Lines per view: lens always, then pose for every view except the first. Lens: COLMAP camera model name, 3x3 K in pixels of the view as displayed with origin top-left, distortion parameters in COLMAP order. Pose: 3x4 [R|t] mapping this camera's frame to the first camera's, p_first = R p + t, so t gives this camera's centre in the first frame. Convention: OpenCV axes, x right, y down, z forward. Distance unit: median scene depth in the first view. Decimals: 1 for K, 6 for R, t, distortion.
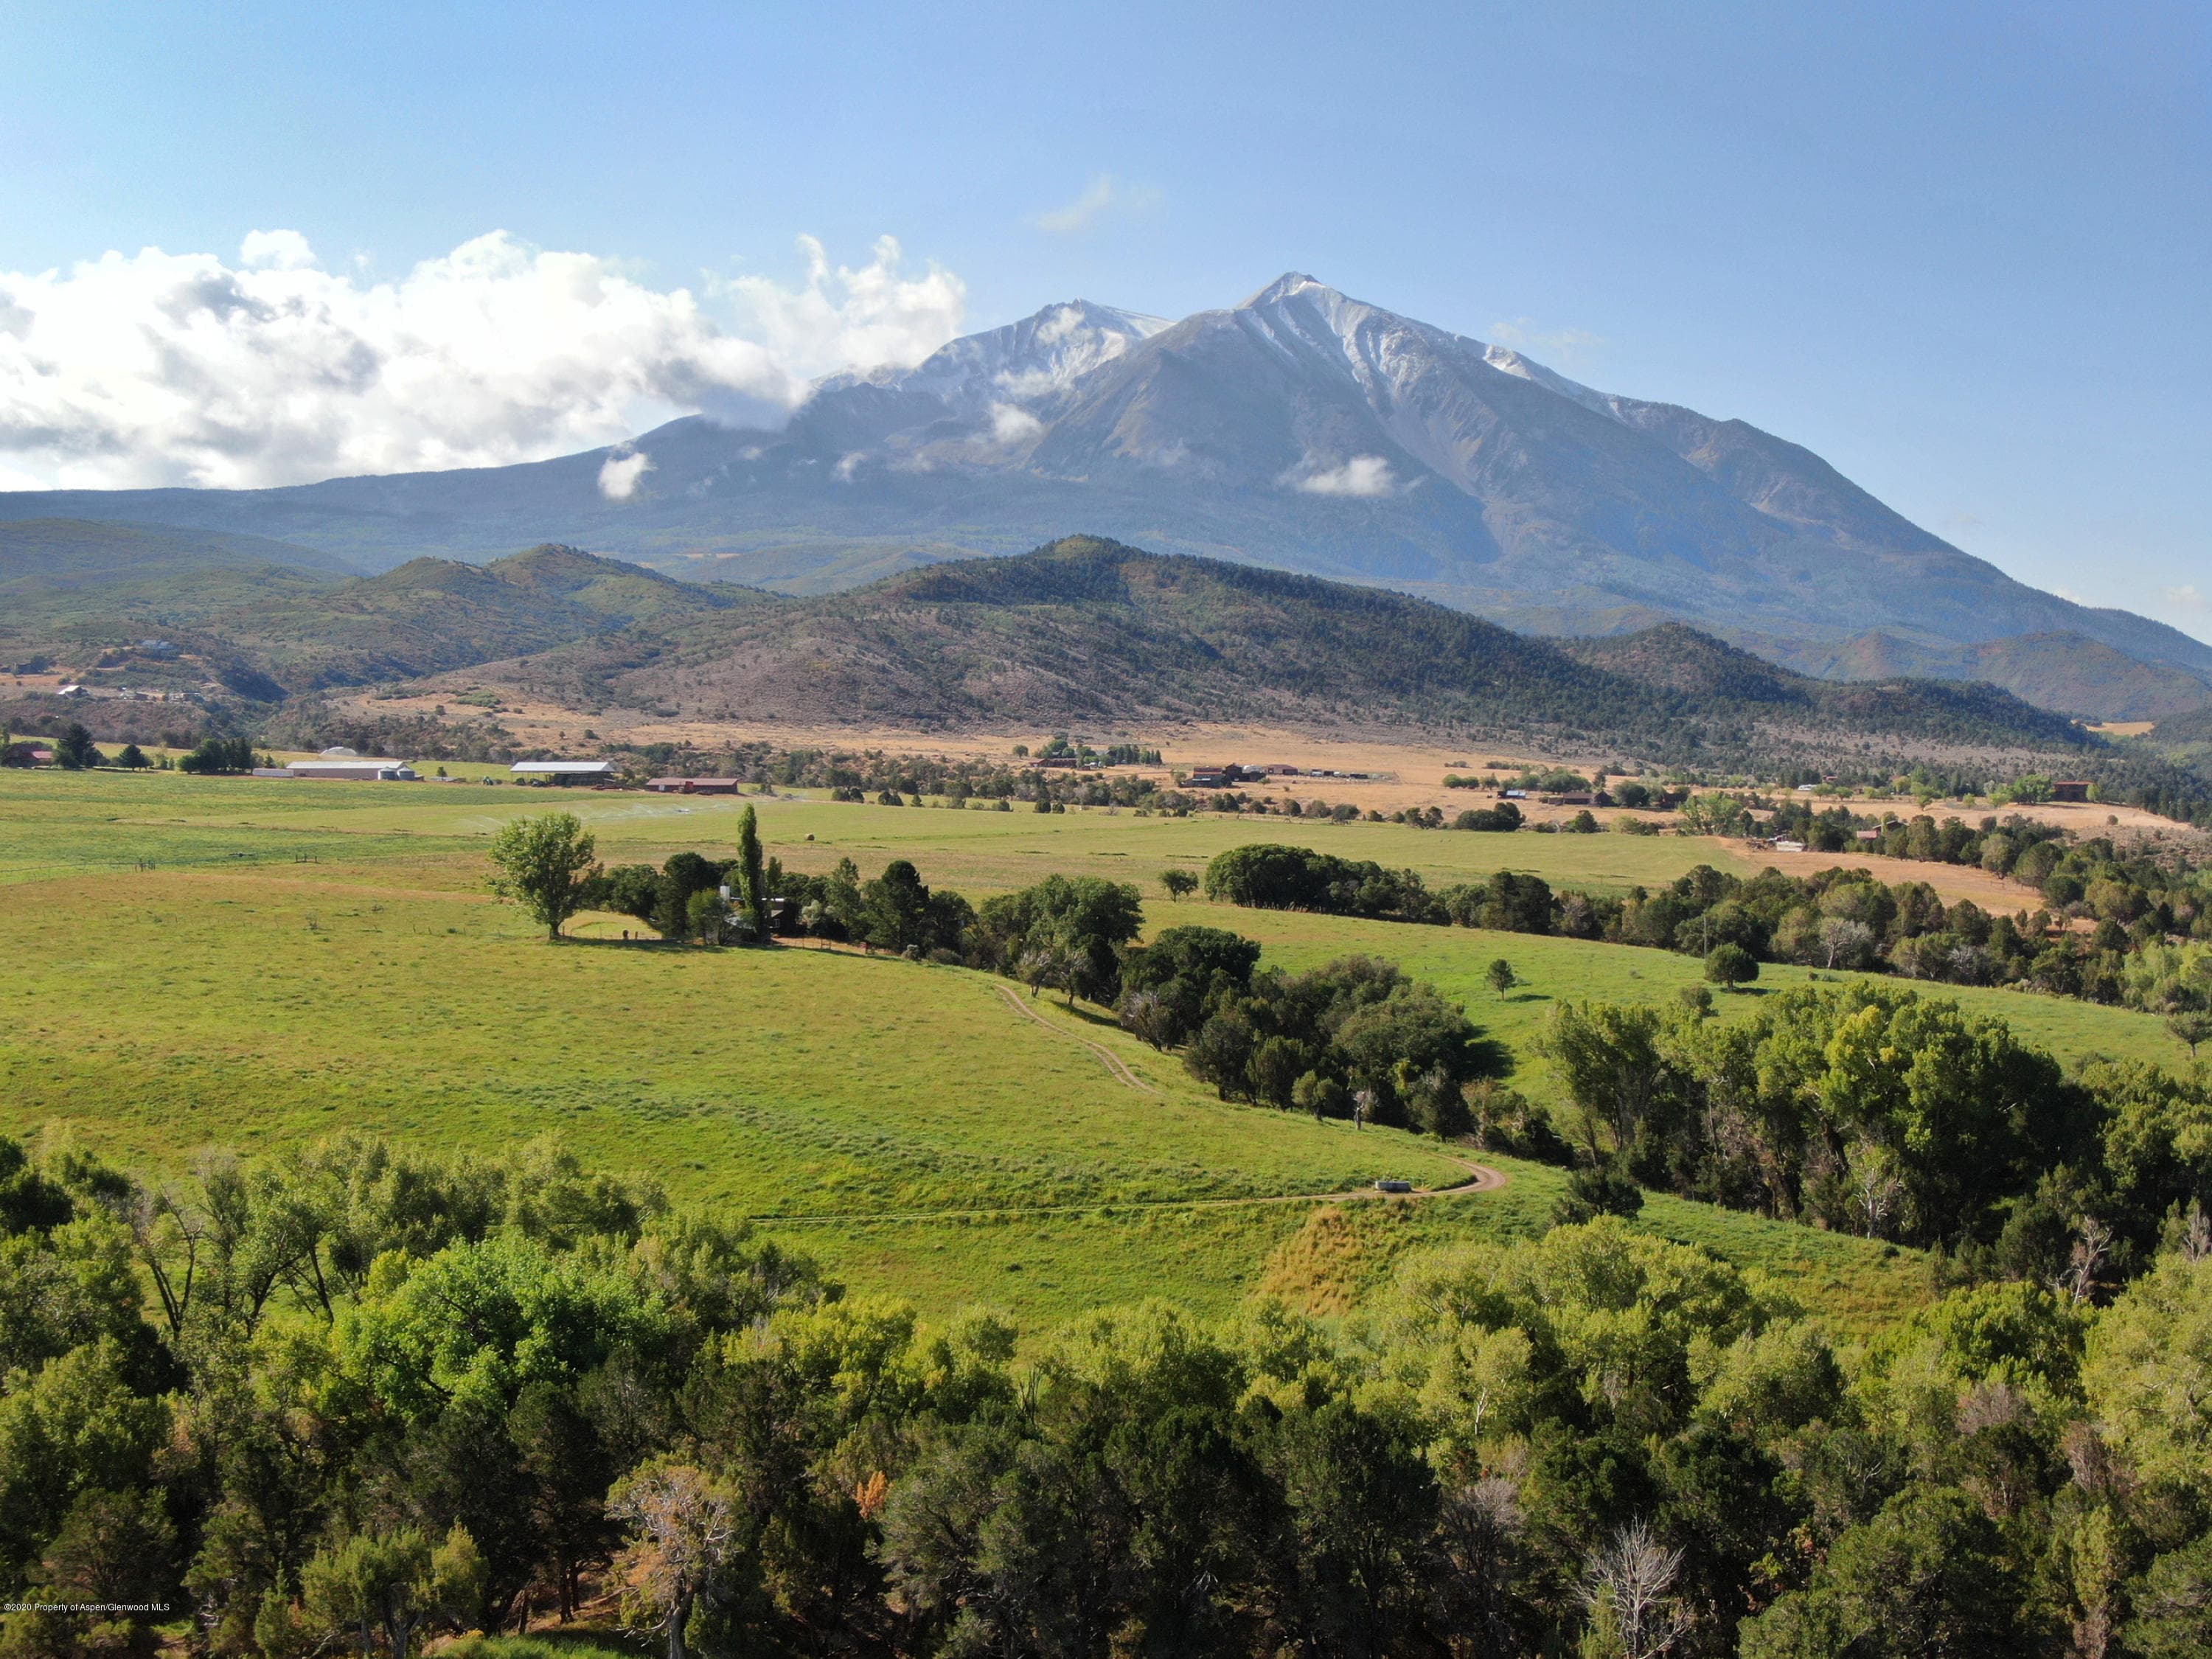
lens RADIAL K [[3108.5, 0, 1106.0], [0, 3108.5, 829.5], [0, 0, 1]] dist [0.312749, -1.753075]
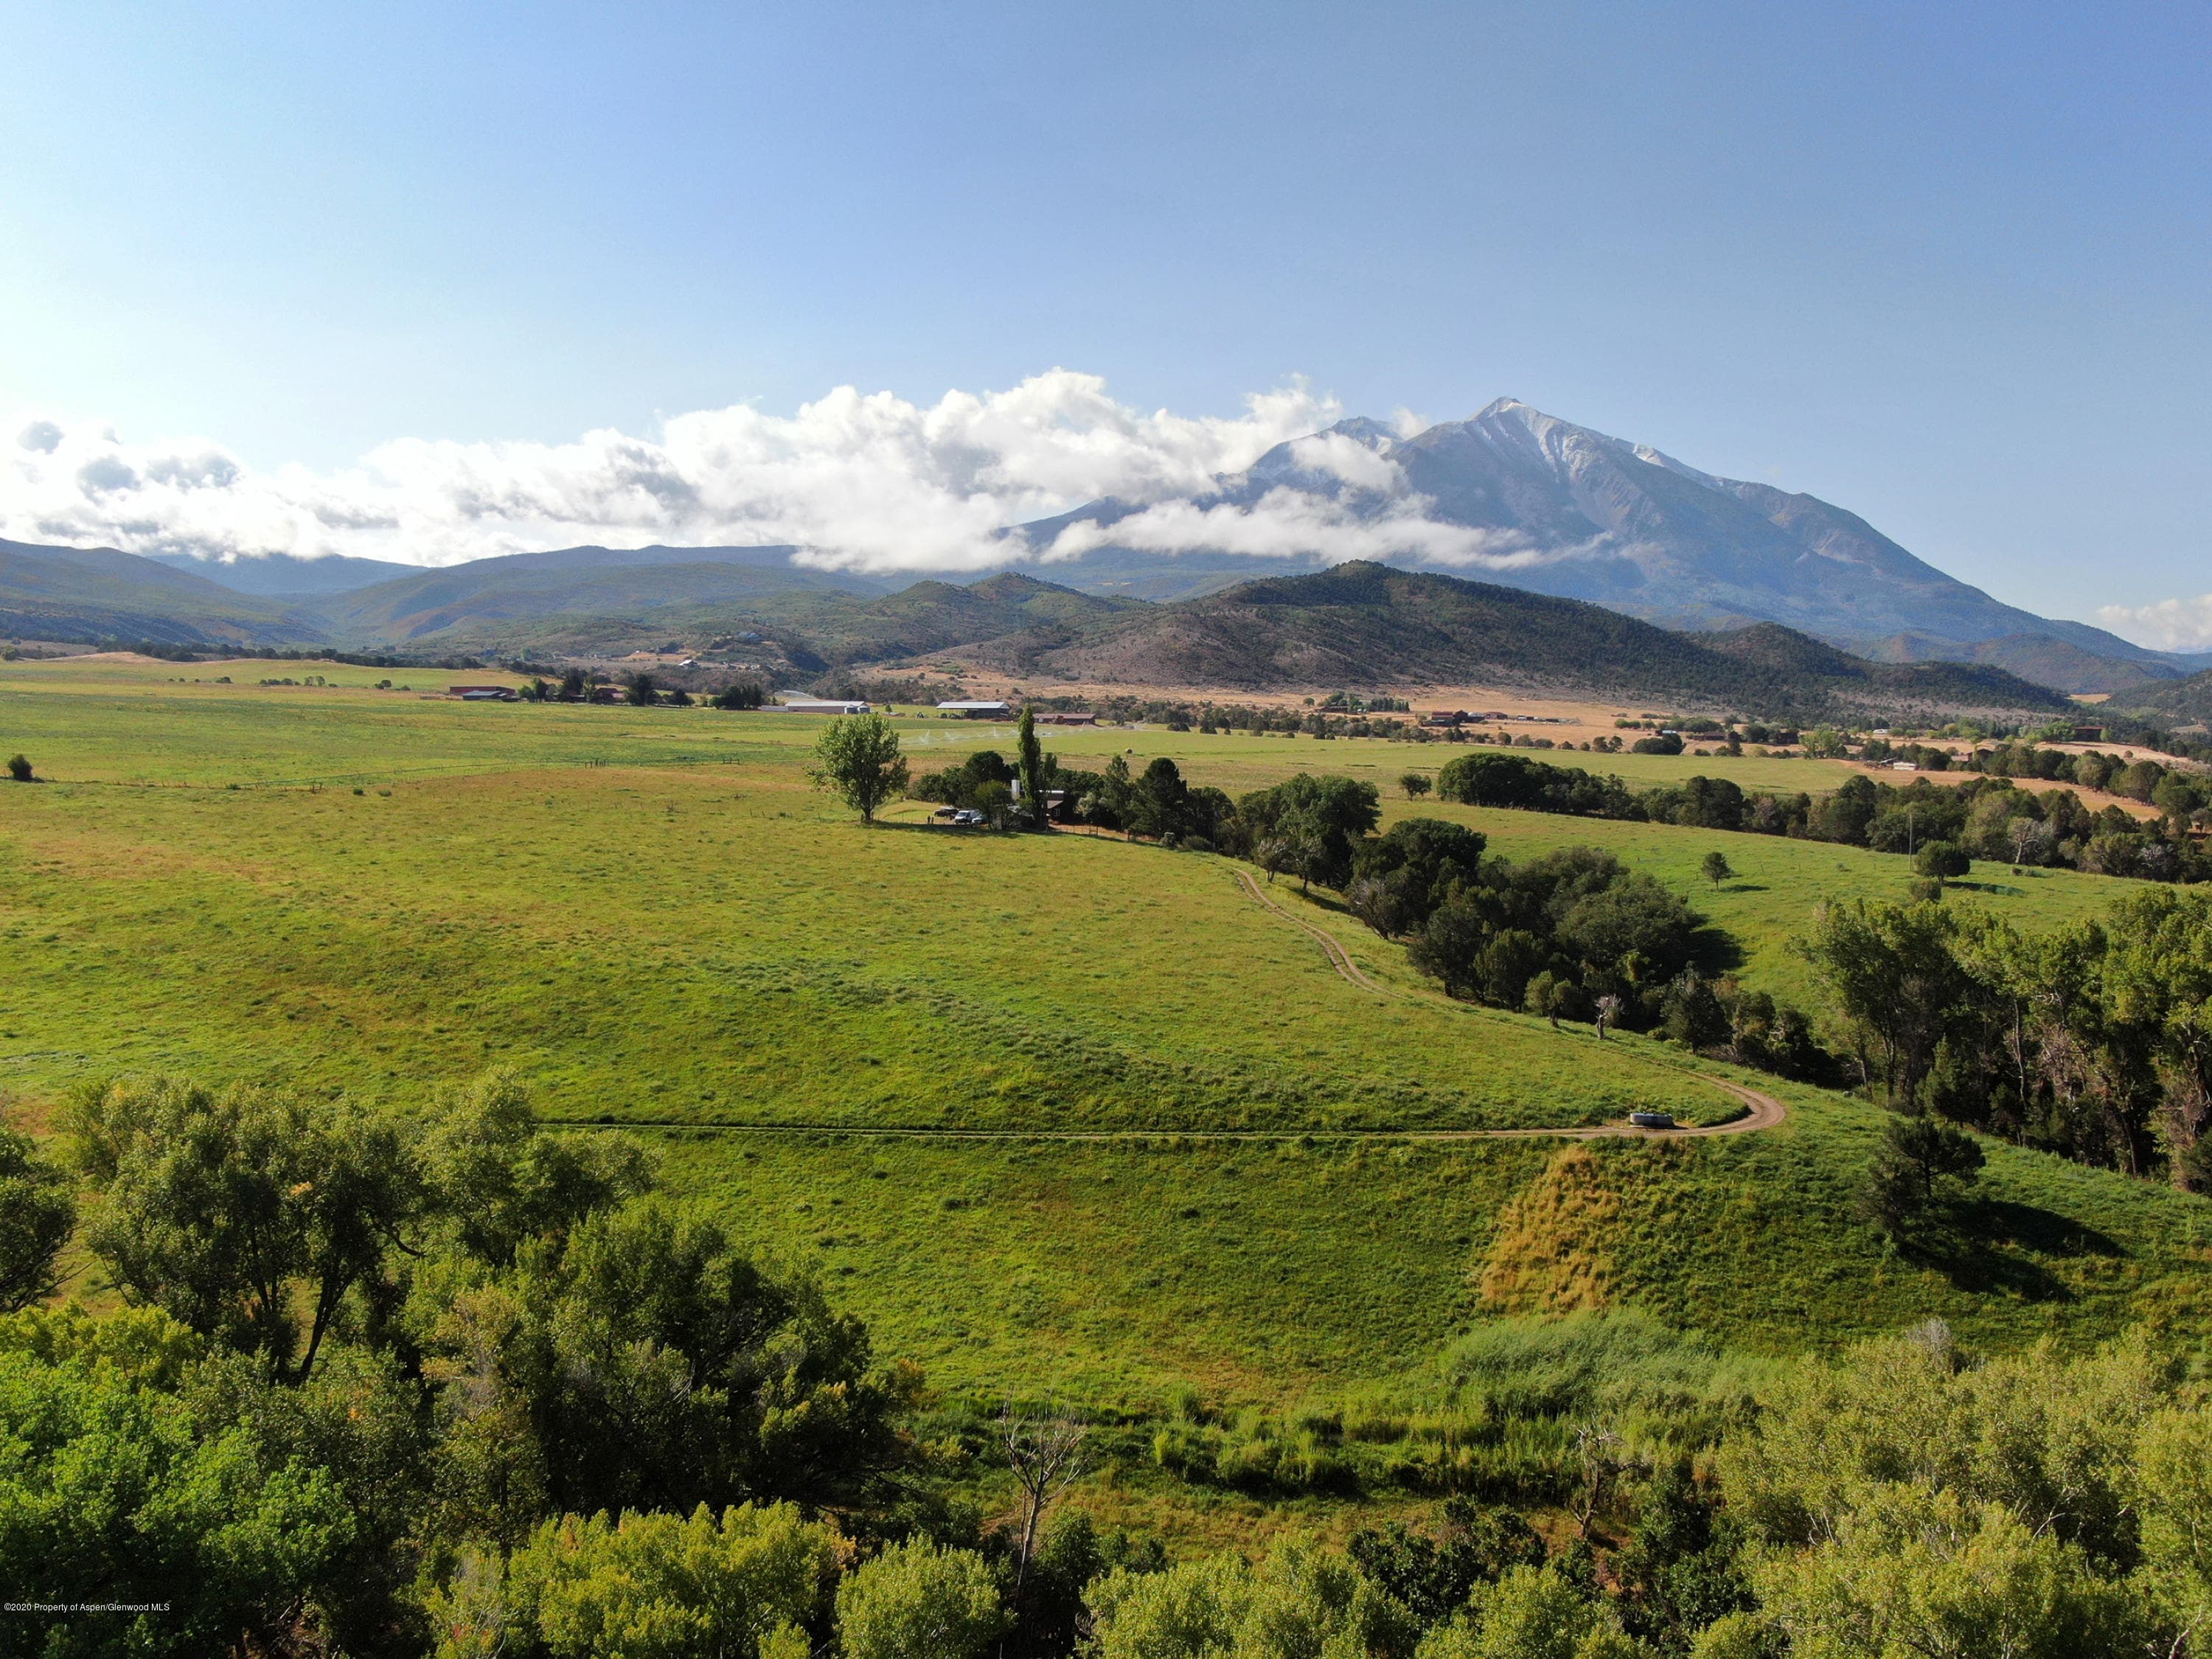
lens RADIAL K [[2009.6, 0, 1106.0], [0, 2009.6, 829.5], [0, 0, 1]] dist [-0.018282, 0.004556]
pose [[0.991087, 0.012593, -0.132617, 0.008391], [-0.008287, 0.999422, 0.032974, 0.009711], [0.132955, -0.031581, 0.990619, 0.219893]]
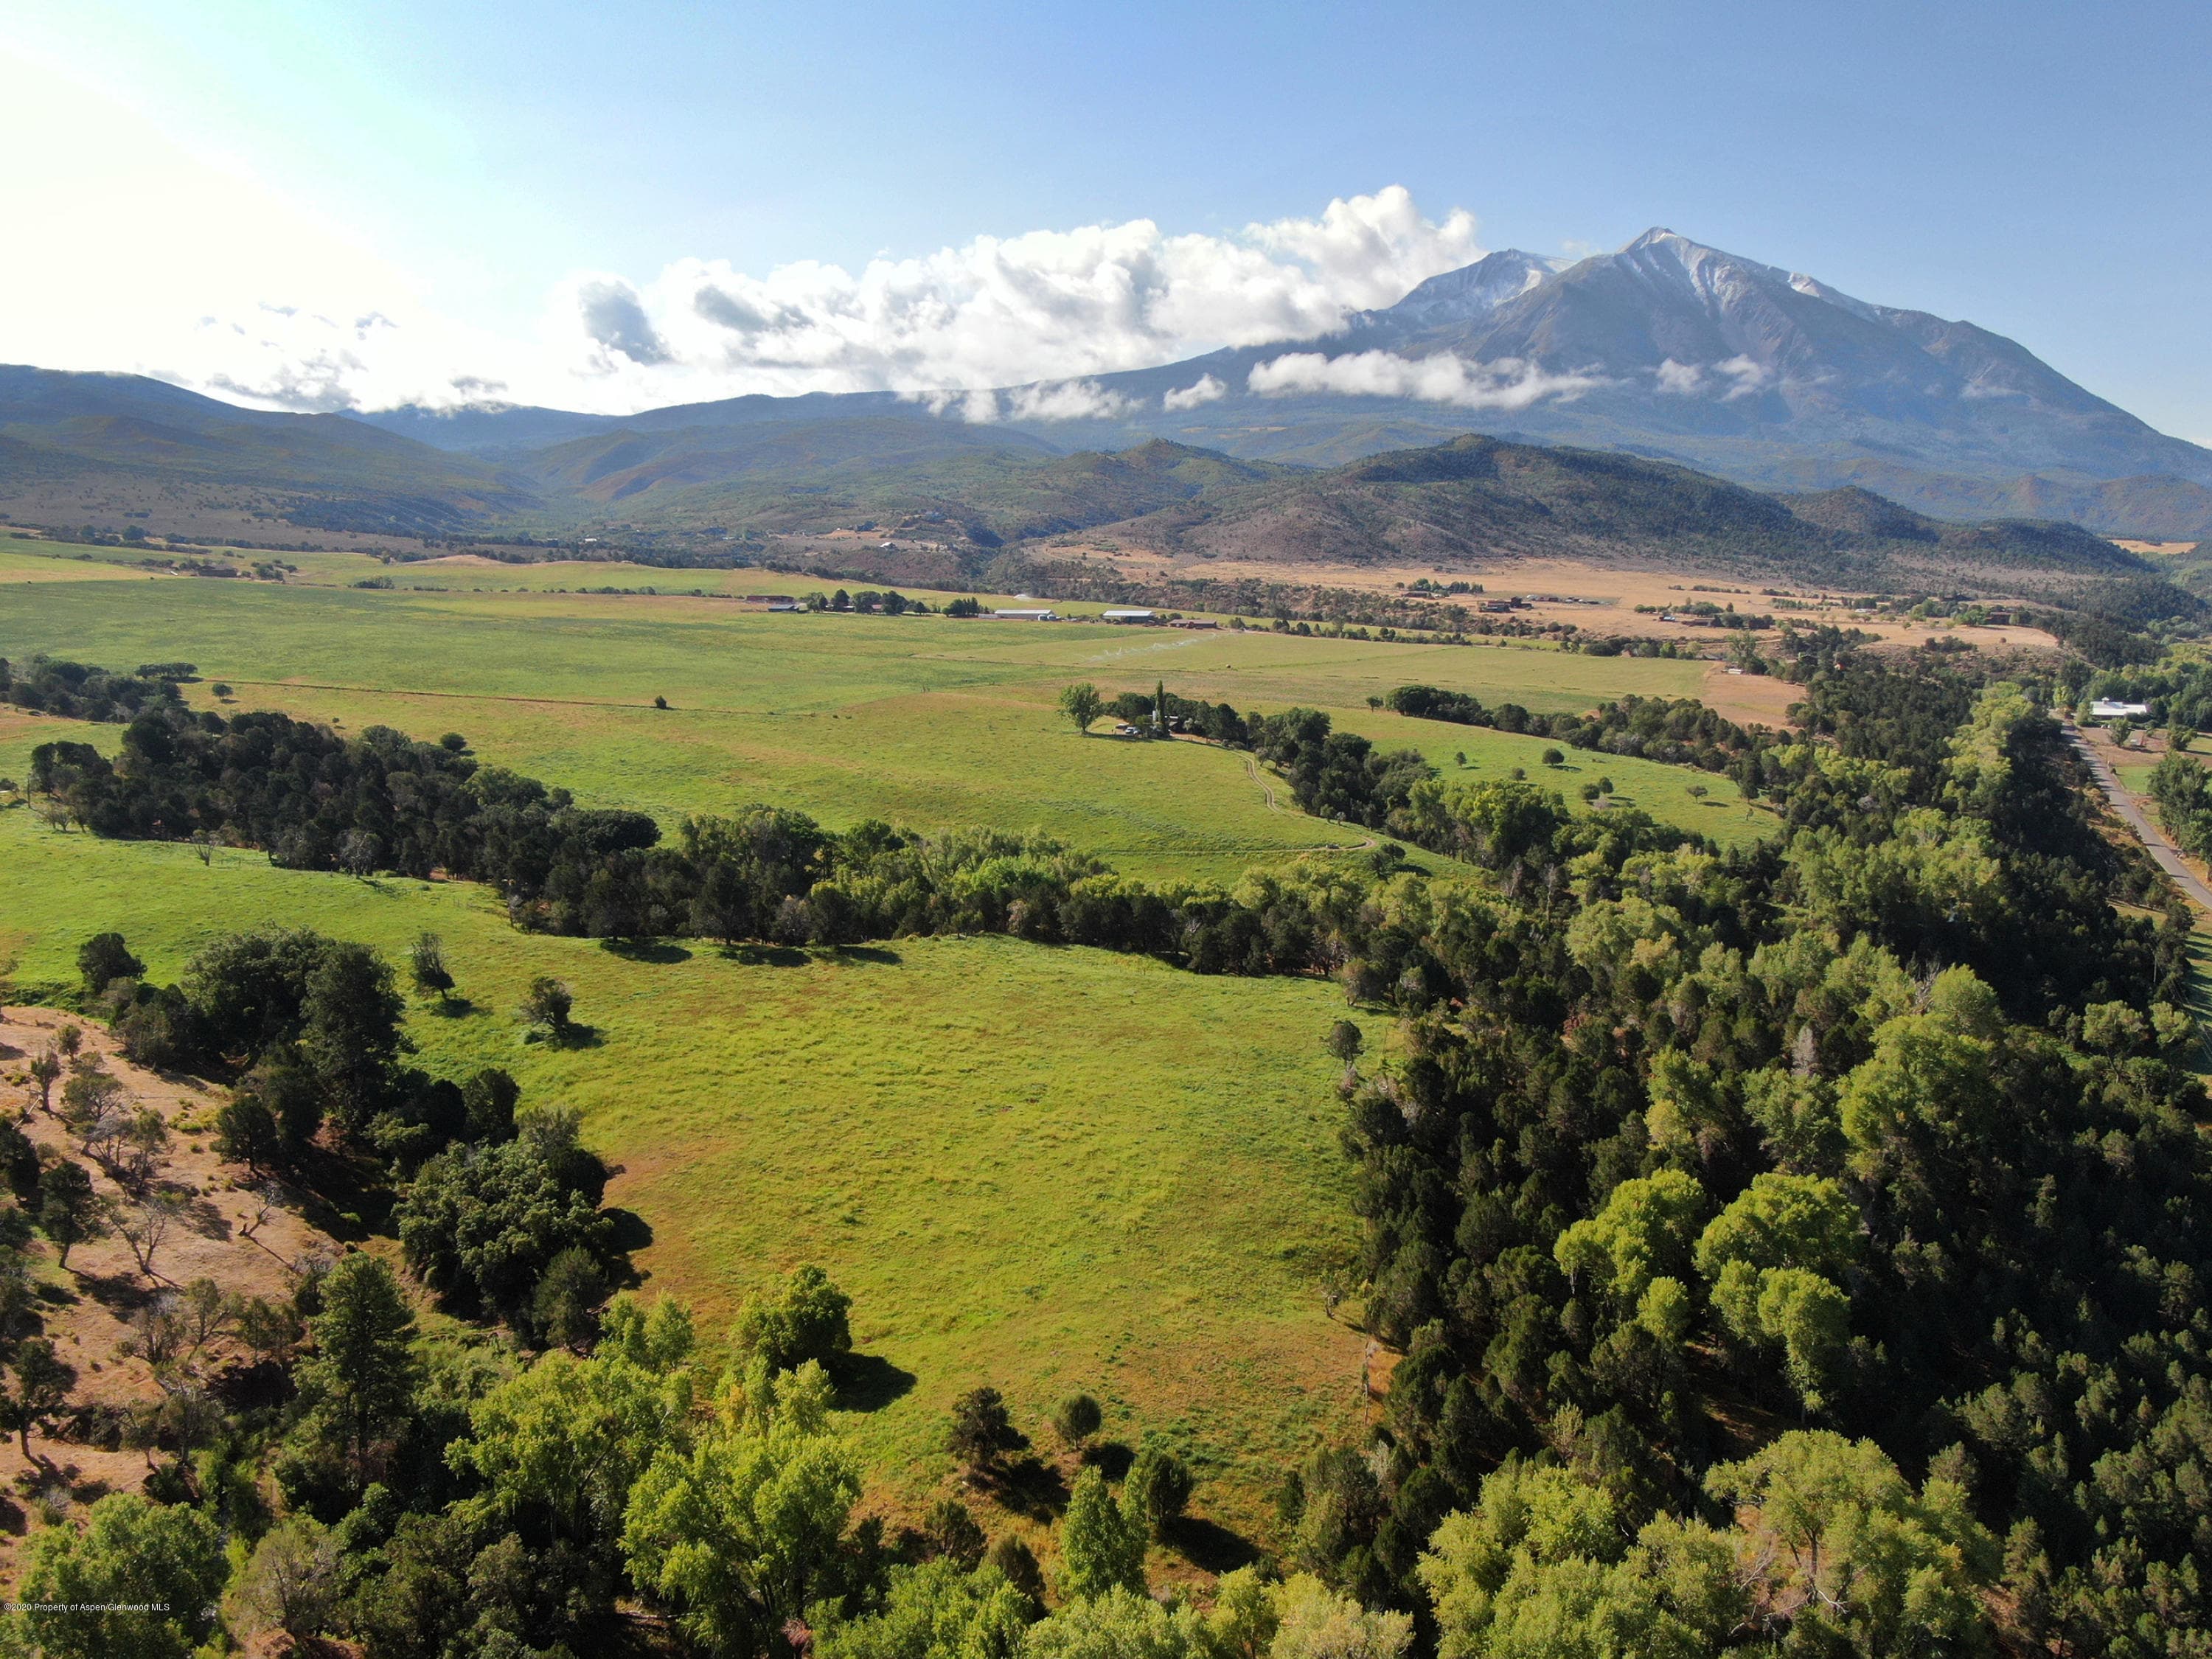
lens RADIAL K [[2009.6, 0, 1106.0], [0, 2009.6, 829.5], [0, 0, 1]] dist [-0.018282, 0.004556]
pose [[0.978383, 0.025314, -0.205244, 0.131346], [-0.001237, 0.993178, 0.116598, -0.058460], [0.206796, -0.113823, 0.971741, -0.421712]]
